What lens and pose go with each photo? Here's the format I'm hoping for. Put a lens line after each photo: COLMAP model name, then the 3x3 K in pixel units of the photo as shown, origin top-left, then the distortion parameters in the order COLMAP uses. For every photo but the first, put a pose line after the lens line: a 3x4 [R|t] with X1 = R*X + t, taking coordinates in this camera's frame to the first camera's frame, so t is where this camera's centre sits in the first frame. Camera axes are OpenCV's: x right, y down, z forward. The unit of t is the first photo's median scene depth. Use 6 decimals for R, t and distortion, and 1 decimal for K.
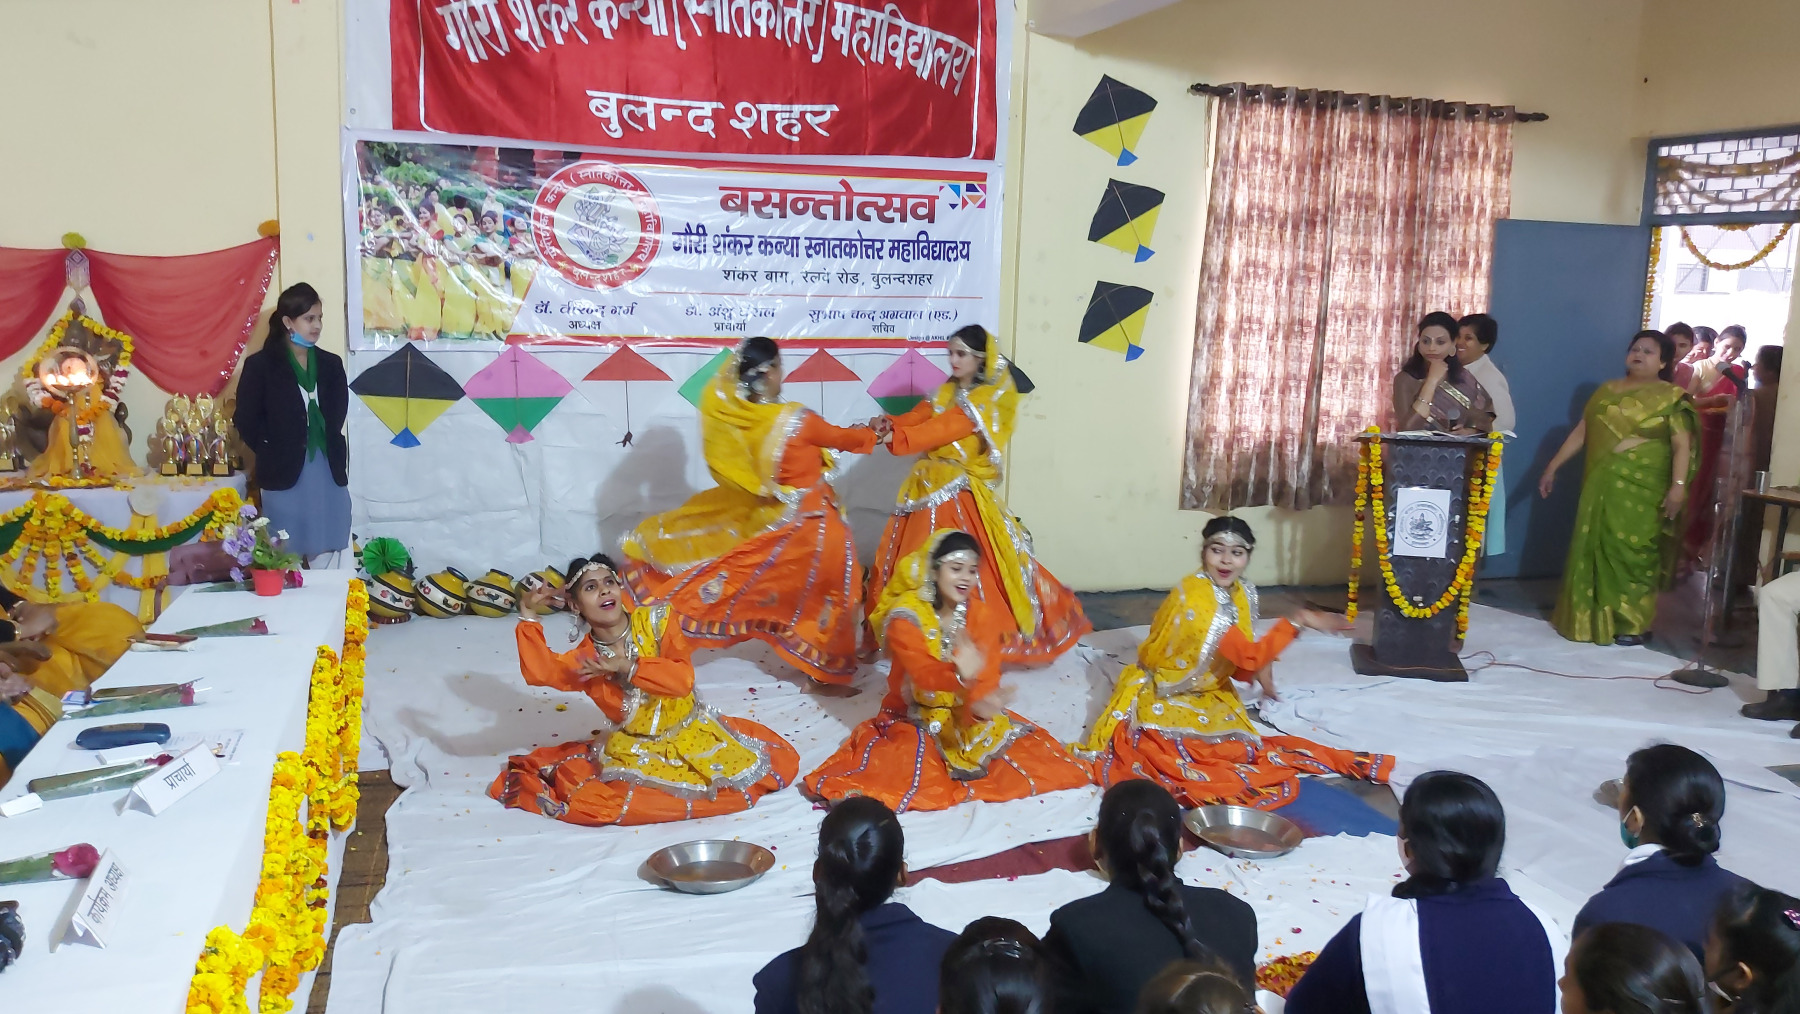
lens RADIAL K [[1494.8, 0, 906.2], [0, 1494.8, 545.5], [0, 0, 1]] dist [0.221993, -0.502805]
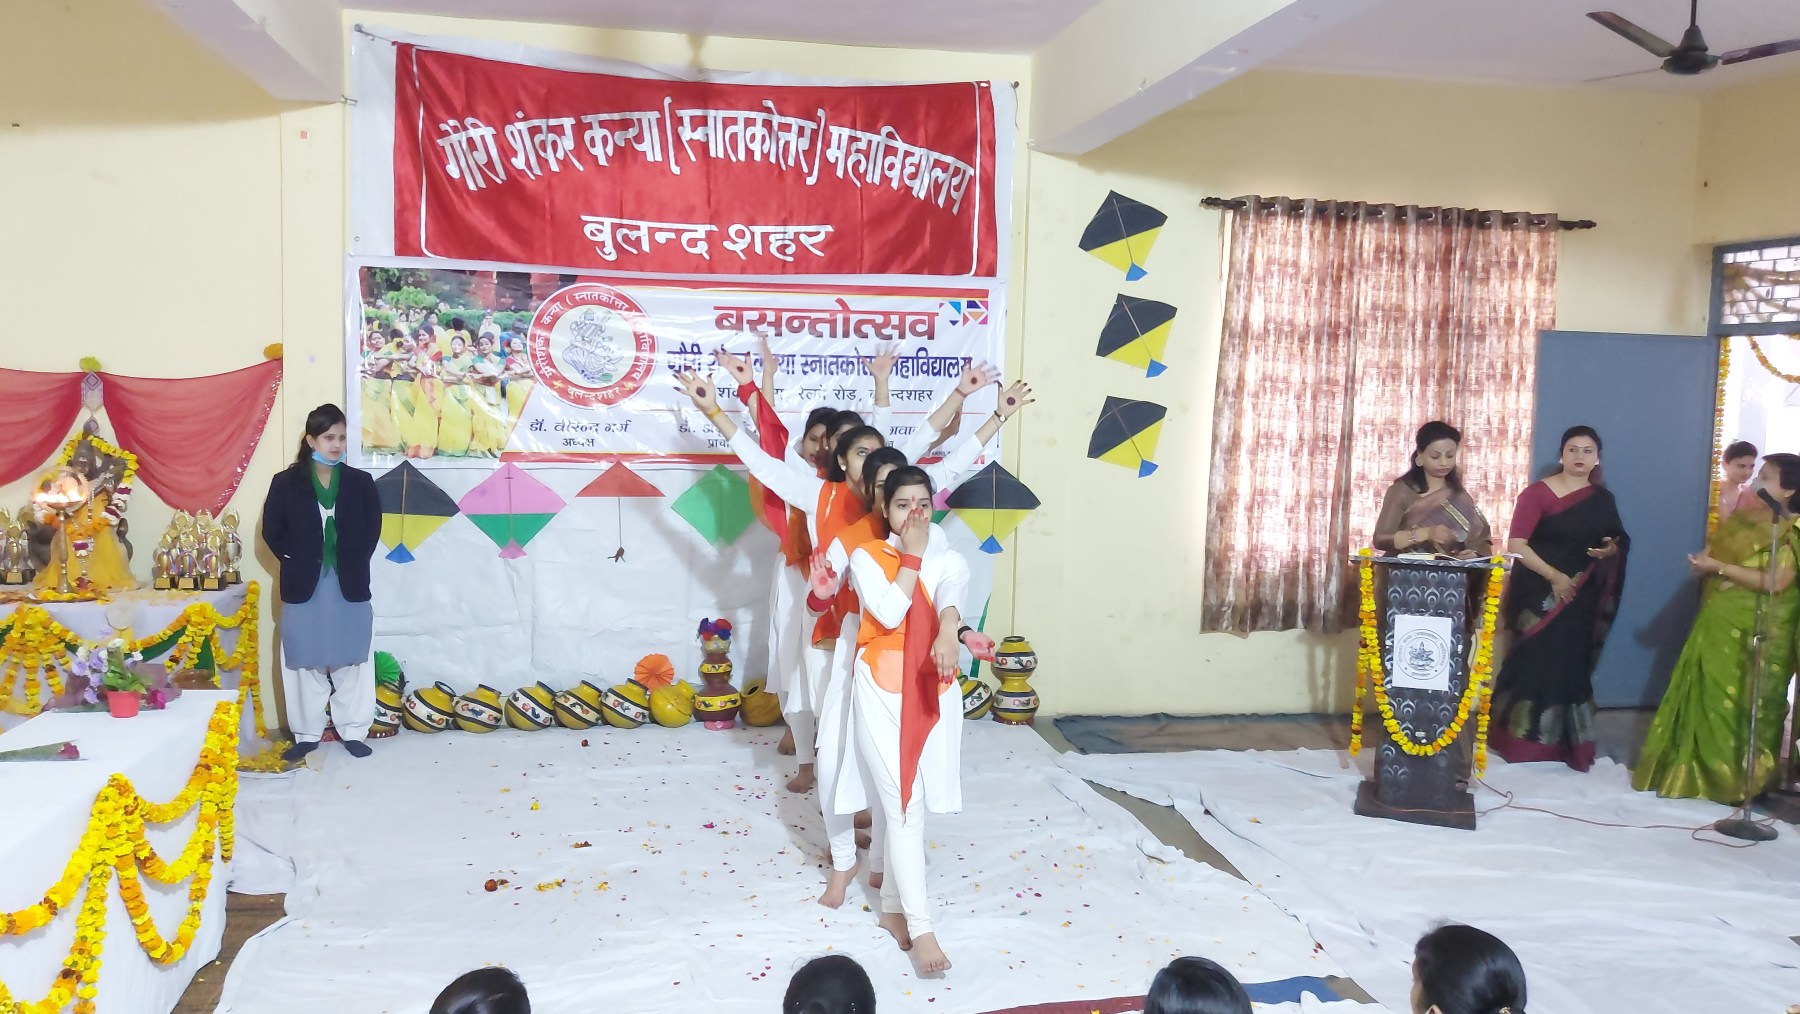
lens RADIAL K [[1494.8, 0, 906.2], [0, 1494.8, 545.5], [0, 0, 1]] dist [0.221993, -0.502805]
pose [[0.994046, 0.006478, -0.108772, 0.116821], [-0.014200, 0.997420, -0.070364, -0.009426], [0.108036, 0.071490, 0.991573, 0.030440]]
